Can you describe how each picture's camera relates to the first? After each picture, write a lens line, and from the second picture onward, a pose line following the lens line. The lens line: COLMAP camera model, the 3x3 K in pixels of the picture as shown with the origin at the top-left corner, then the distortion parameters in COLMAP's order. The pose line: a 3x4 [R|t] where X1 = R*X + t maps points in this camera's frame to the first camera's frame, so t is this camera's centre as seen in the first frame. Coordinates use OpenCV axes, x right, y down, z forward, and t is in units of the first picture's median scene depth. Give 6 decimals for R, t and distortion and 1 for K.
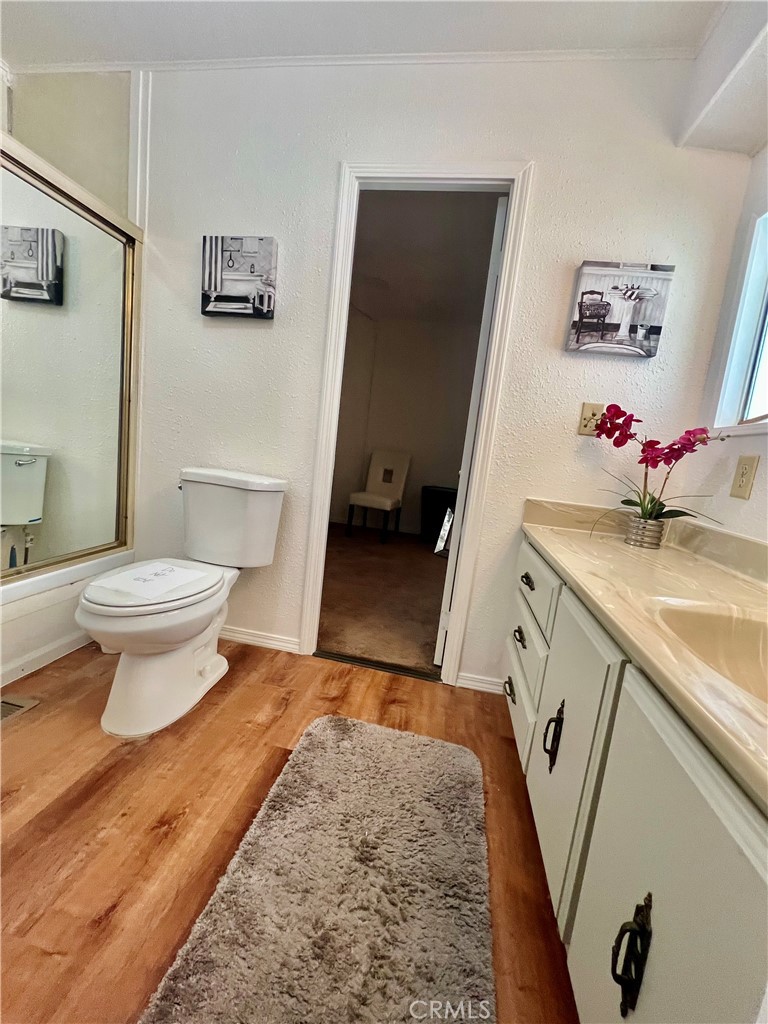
lens RADIAL K [[418.9, 0, 385.7], [0, 418.9, 511.5], [0, 0, 1]] dist [-0.002398, -0.000175]
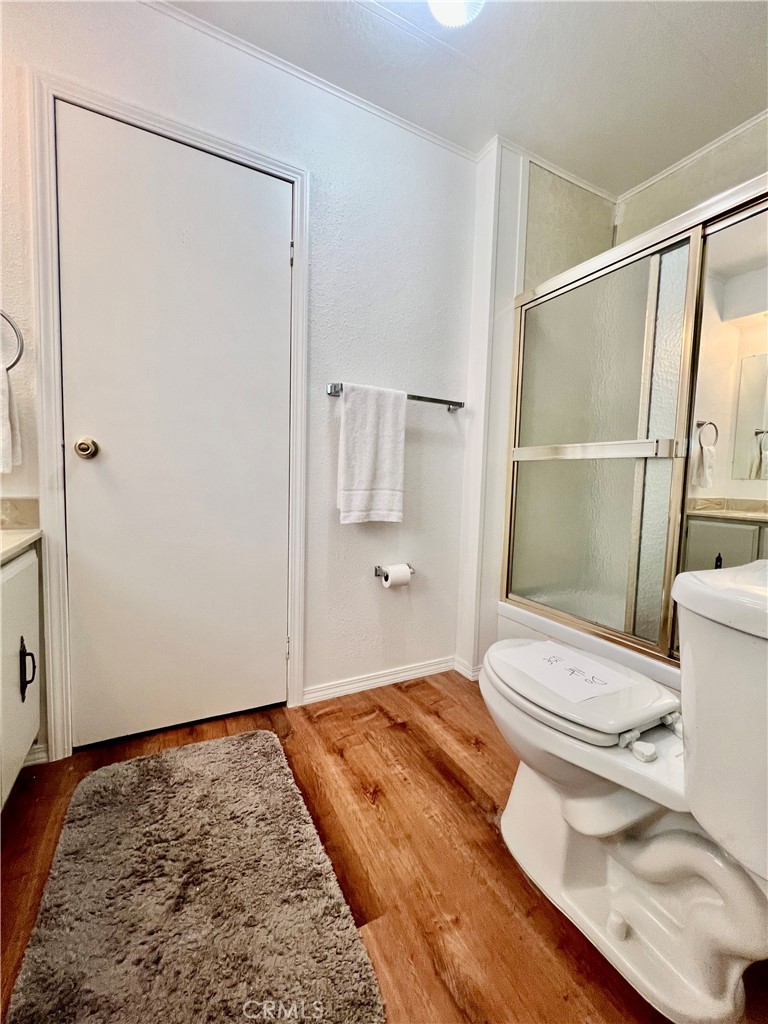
lens RADIAL K [[418.9, 0, 386.0], [0, 418.9, 510.2], [0, 0, 1]] dist [-0.002398, -0.000175]
pose [[-0.785841, -0.088381, -0.612080, 0.226889], [-0.202739, 0.971857, 0.119962, -0.172745], [0.584252, 0.218364, -0.781644, 1.558771]]
